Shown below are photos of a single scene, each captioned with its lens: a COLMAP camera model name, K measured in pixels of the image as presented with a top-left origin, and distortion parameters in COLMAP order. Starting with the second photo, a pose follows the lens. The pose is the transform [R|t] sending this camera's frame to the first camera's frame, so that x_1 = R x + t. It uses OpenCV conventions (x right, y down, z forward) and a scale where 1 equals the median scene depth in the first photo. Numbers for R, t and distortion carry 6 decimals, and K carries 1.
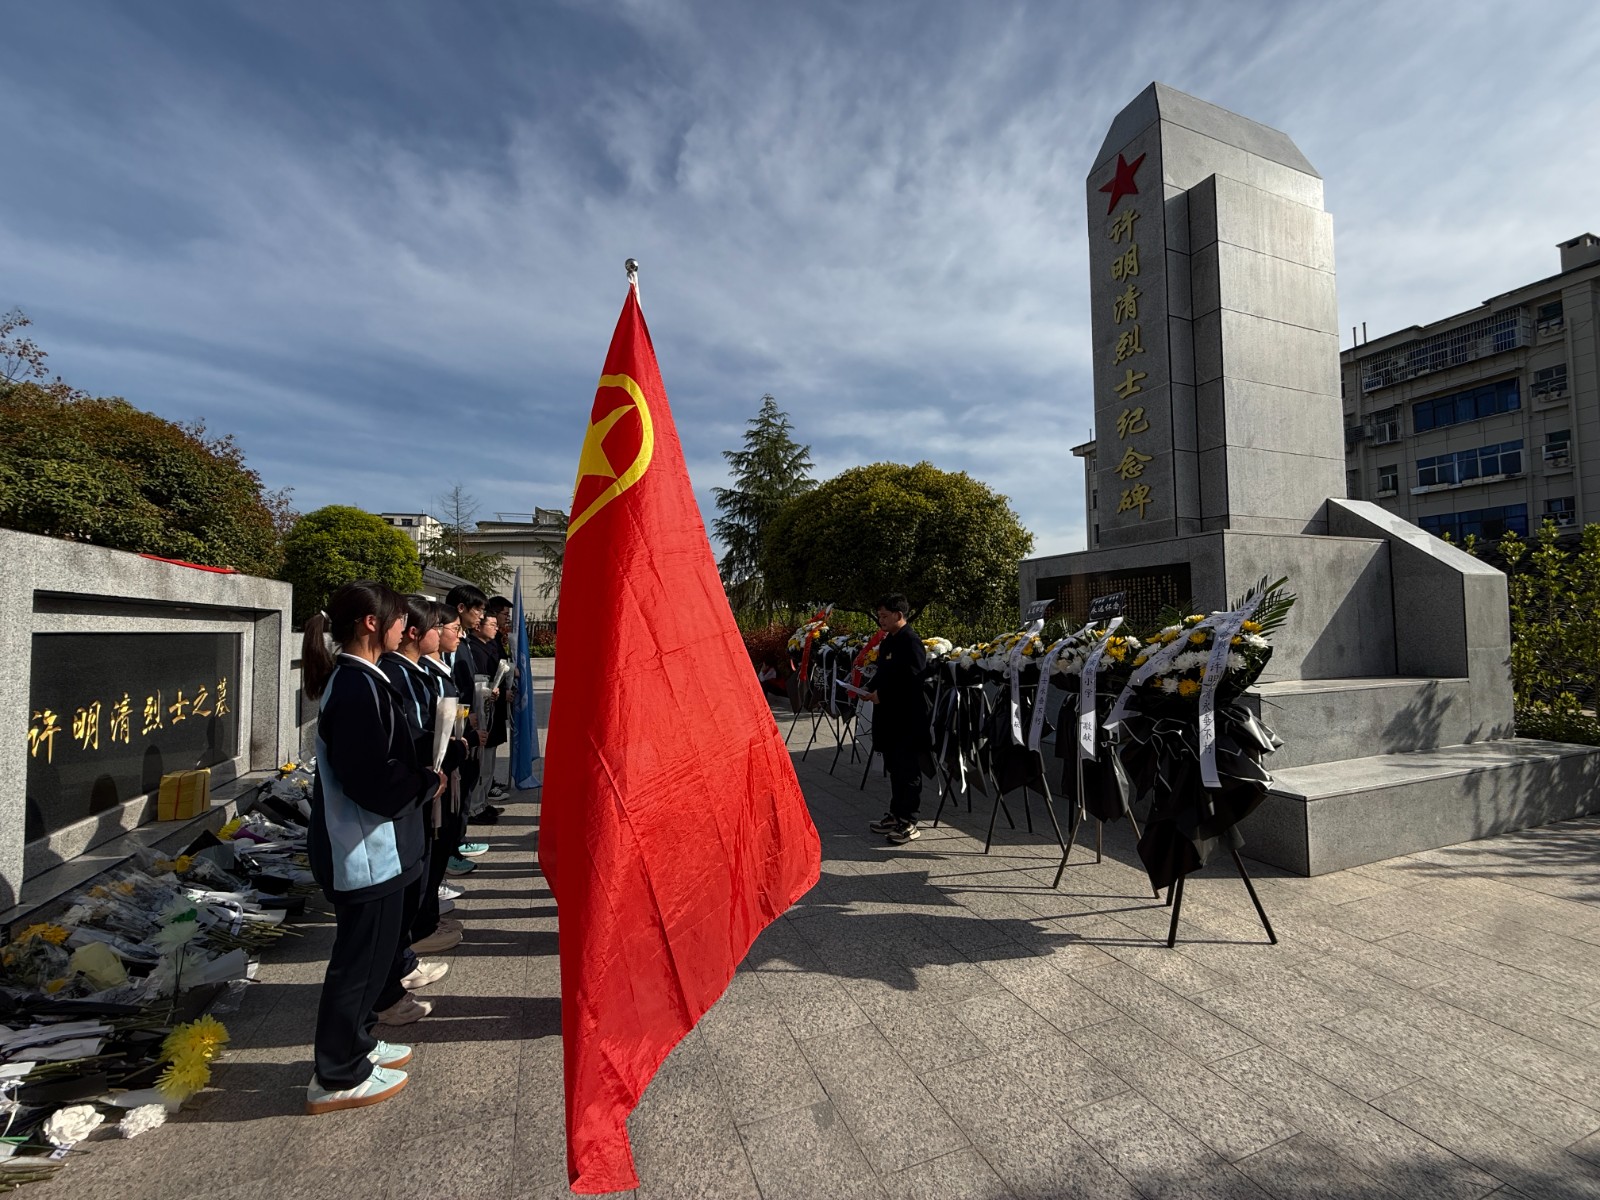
lens RADIAL K [[625.6, 0, 800.0], [0, 625.6, 600.0], [0, 0, 1]] dist [0.002011, 0.000387]
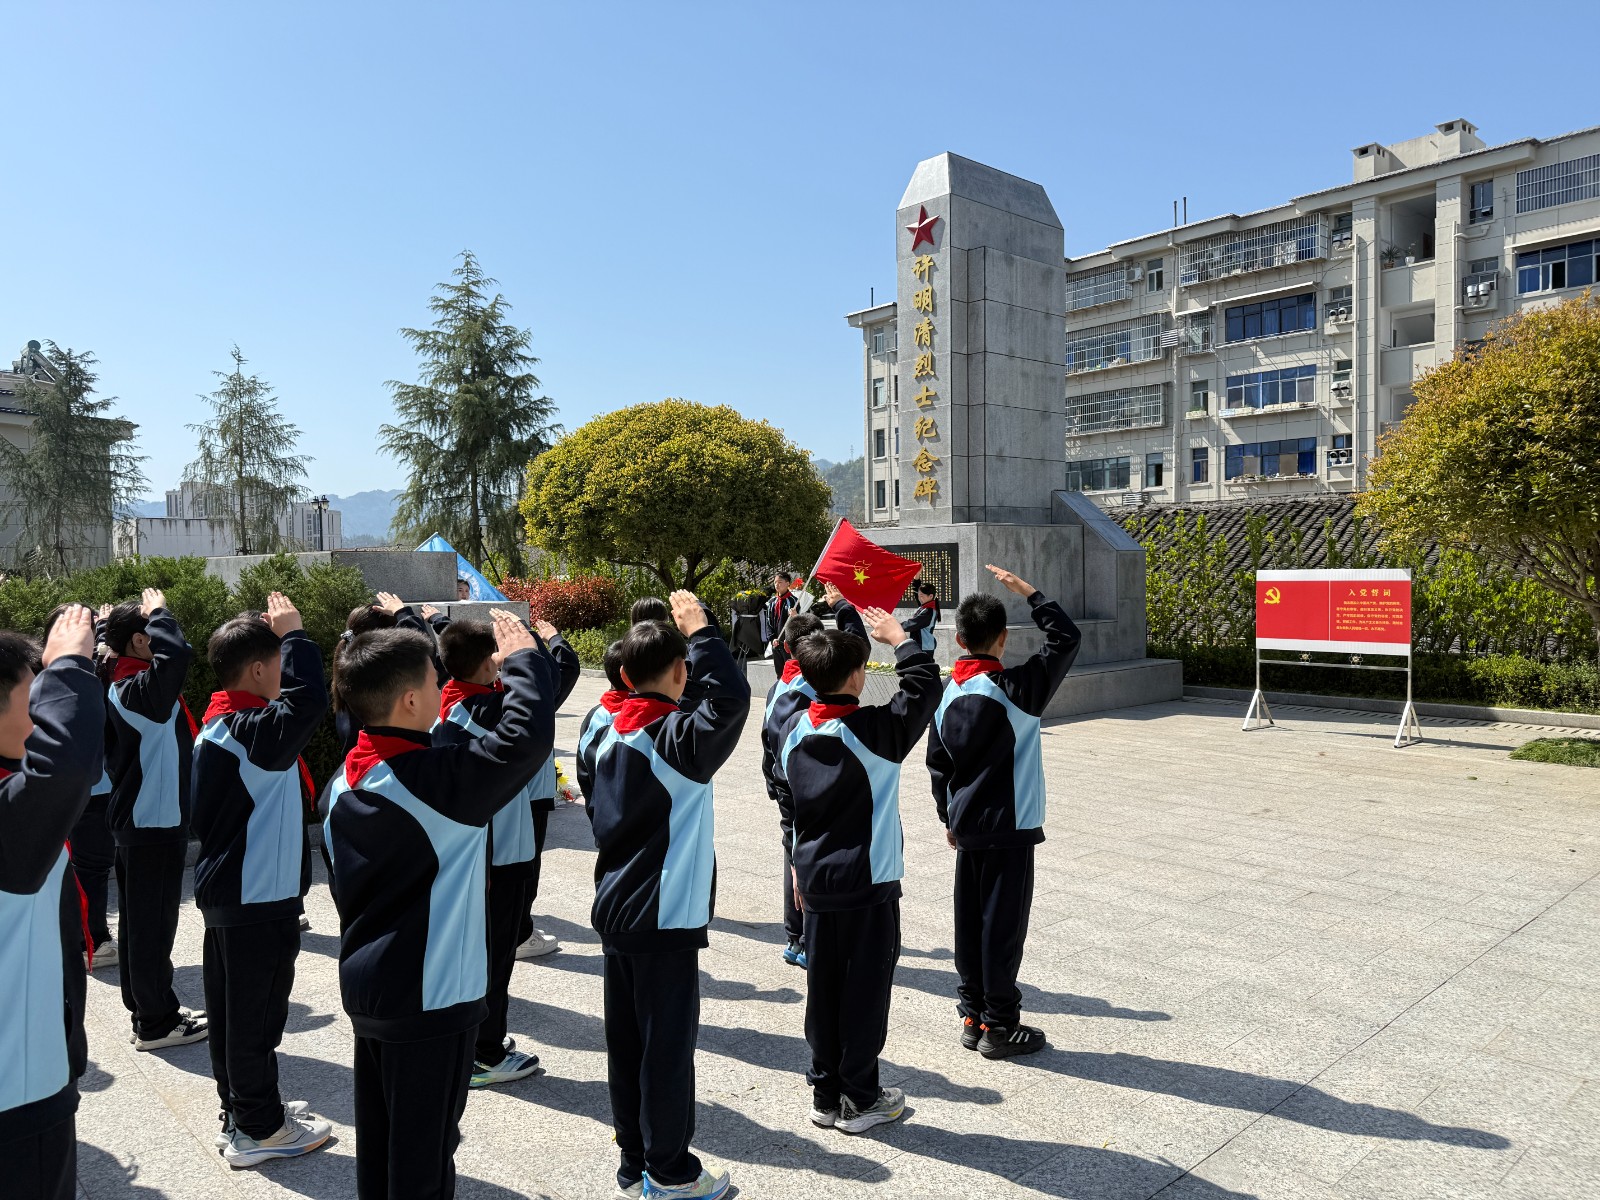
lens RADIAL K [[1097.1, 0, 800.0], [0, 1097.1, 600.0], [0, 0, 1]] dist [-0.000511, -0.000491]
pose [[0.929721, -0.011026, 0.368099, -0.102560], [-0.013965, 0.997777, 0.065158, -0.014248], [-0.367999, -0.065719, 0.927501, -0.192948]]
